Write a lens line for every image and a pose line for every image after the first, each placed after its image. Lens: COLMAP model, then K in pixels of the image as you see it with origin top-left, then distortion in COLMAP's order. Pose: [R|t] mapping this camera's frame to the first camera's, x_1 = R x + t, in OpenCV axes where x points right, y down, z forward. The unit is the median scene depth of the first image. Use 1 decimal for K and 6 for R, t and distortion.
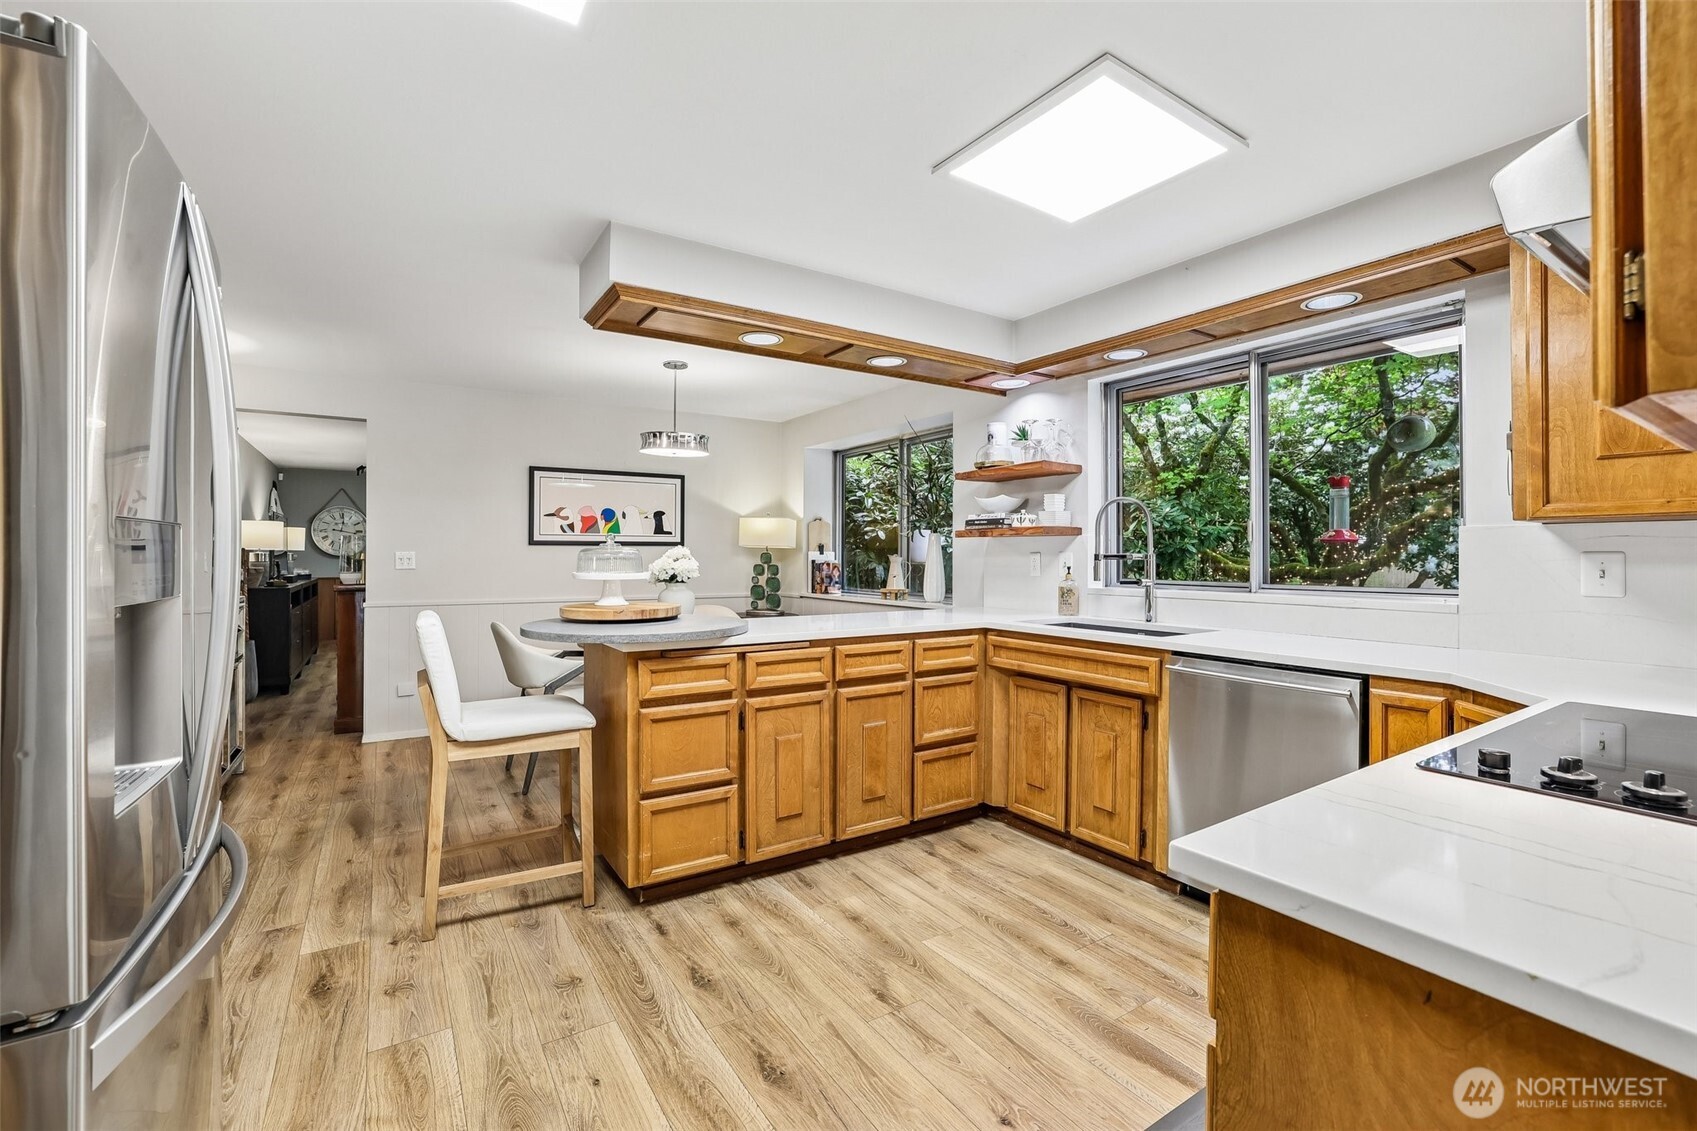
lens RADIAL K [[731.5, 0, 851.2], [0, 731.5, 557.1], [0, 0, 1]] dist [-0.030153, 0.003924]
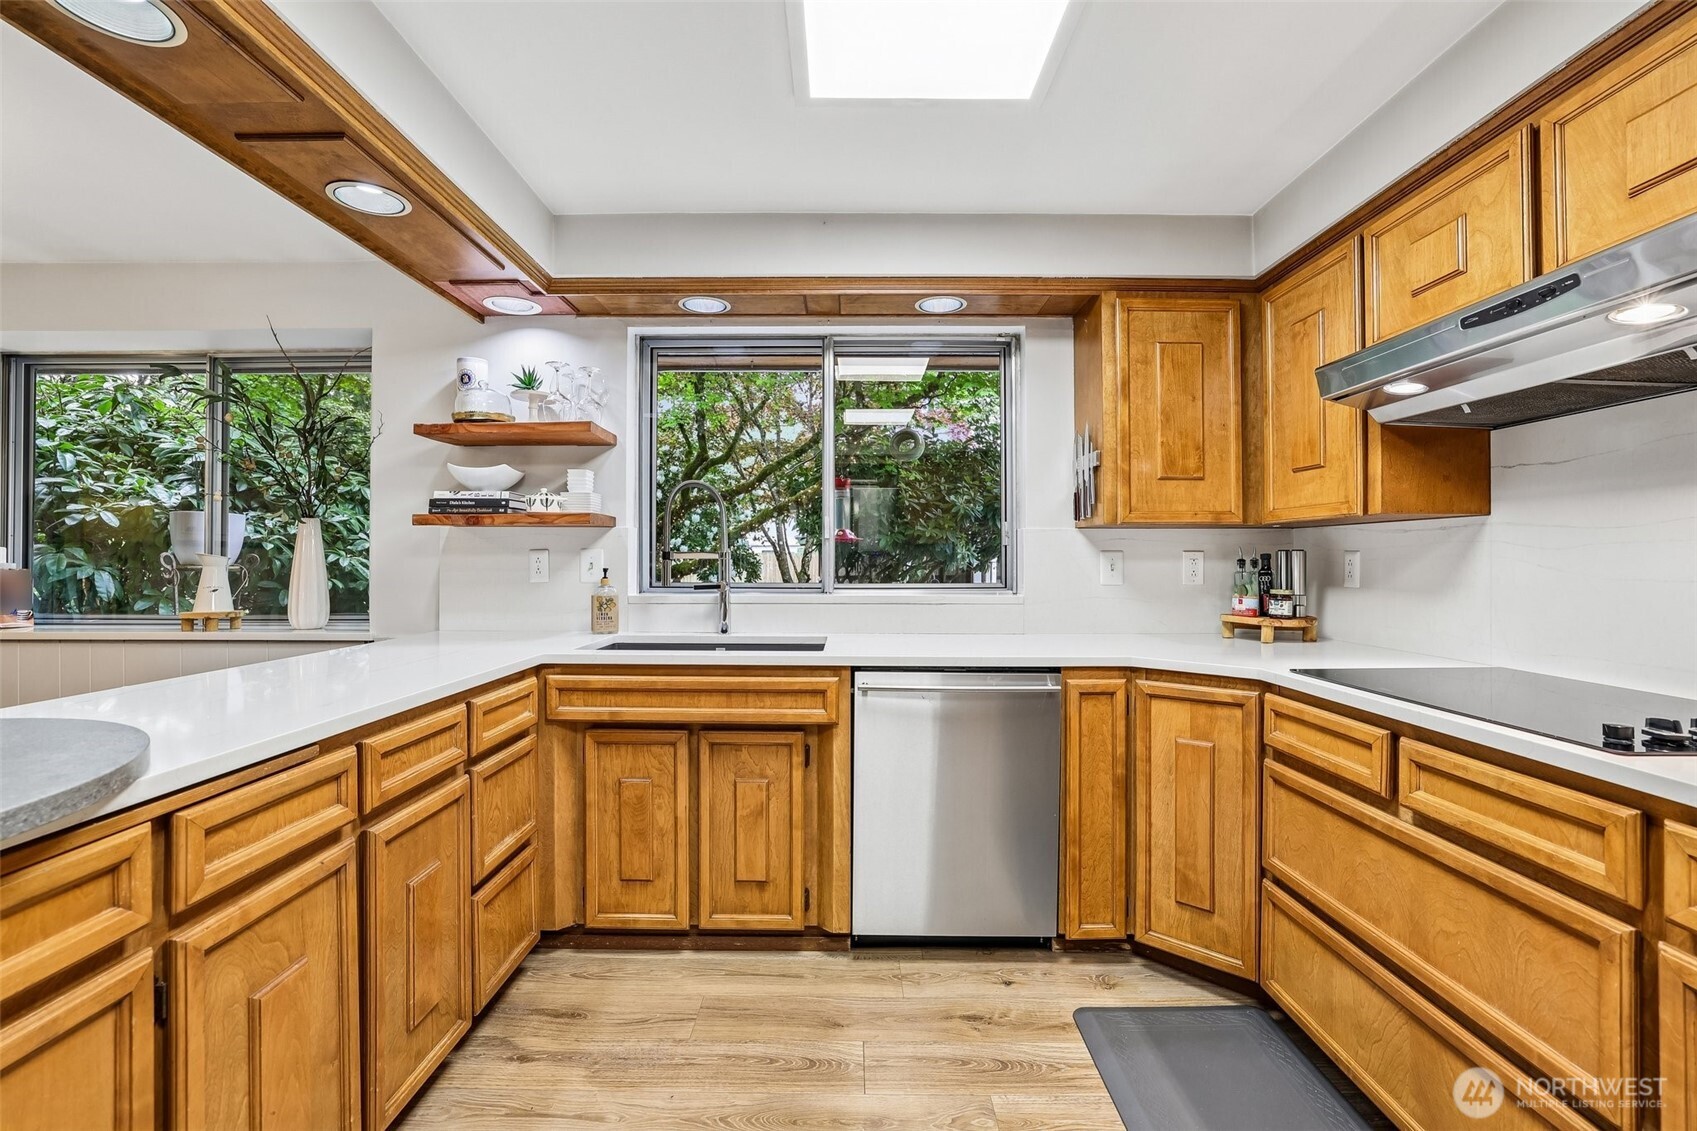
lens RADIAL K [[731.5, 0, 844.5], [0, 731.5, 556.2], [0, 0, 1]] dist [-0.030153, 0.003924]
pose [[0.551833, 0.000182, 0.833955, -0.218837], [0.002472, 0.999995, -0.001854, 0.002682], [-0.833951, 0.003085, 0.551830, 0.437050]]
